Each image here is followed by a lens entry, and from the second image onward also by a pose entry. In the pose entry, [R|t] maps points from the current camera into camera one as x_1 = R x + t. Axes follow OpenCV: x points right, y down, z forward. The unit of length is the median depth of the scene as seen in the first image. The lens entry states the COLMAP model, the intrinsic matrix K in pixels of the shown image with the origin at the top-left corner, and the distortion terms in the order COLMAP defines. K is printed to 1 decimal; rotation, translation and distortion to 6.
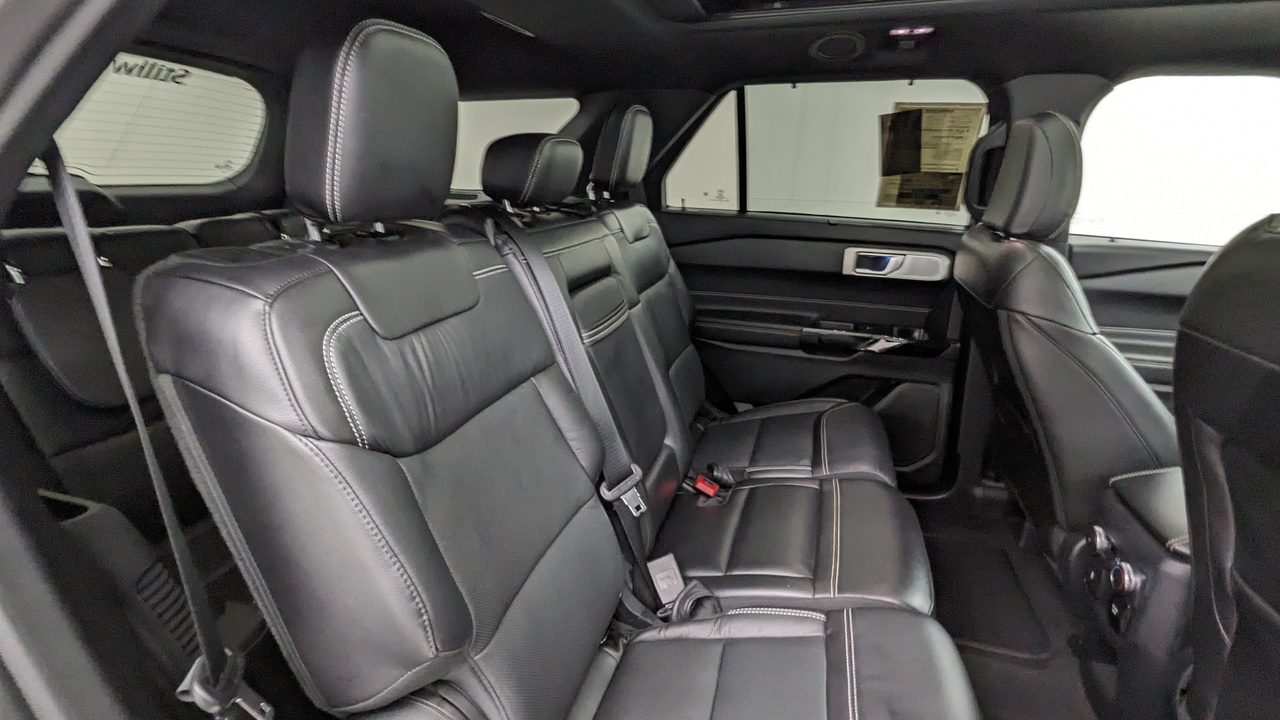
lens RADIAL K [[613.5, 0, 643.8], [0, 613.5, 359.1], [0, 0, 1]] dist [-0.003807, -0.001215]
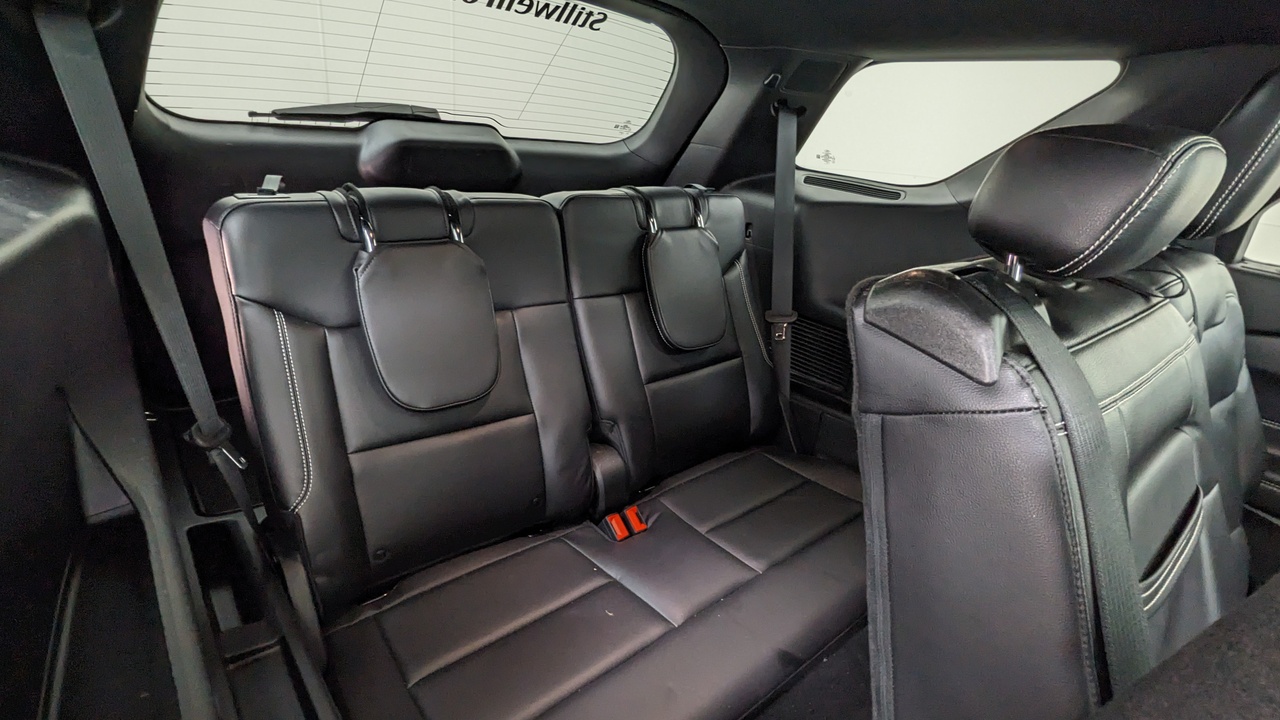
lens RADIAL K [[613.5, 0, 643.8], [0, 613.5, 359.1], [0, 0, 1]] dist [-0.003807, -0.001215]
pose [[0.825831, 0.262581, -0.499054, -0.133422], [-0.237434, 0.964616, 0.114636, -0.107719], [0.511496, 0.023822, 0.858955, 0.279015]]
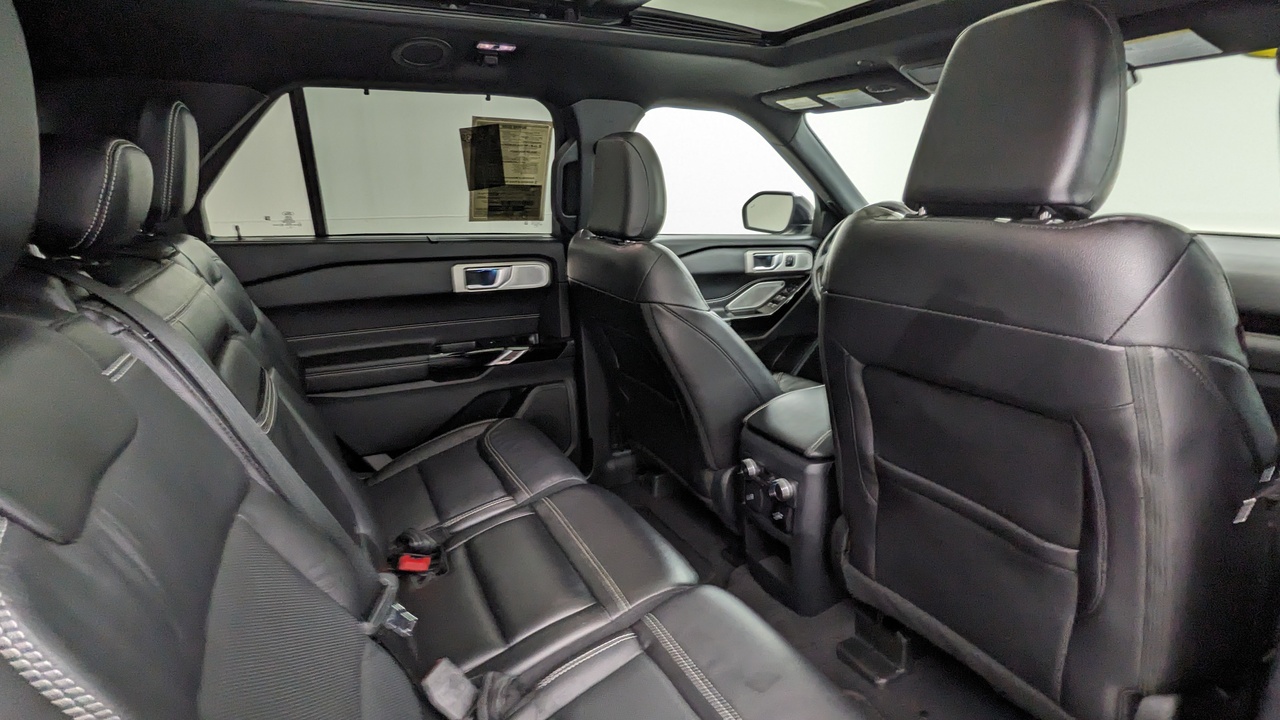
lens RADIAL K [[613.5, 0, 643.8], [0, 613.5, 359.1], [0, 0, 1]] dist [-0.003807, -0.001215]
pose [[0.709503, -0.209399, 0.672873, -0.147797], [0.224337, 0.972273, 0.066023, -0.039123], [-0.668041, 0.104107, 0.736806, 0.121709]]
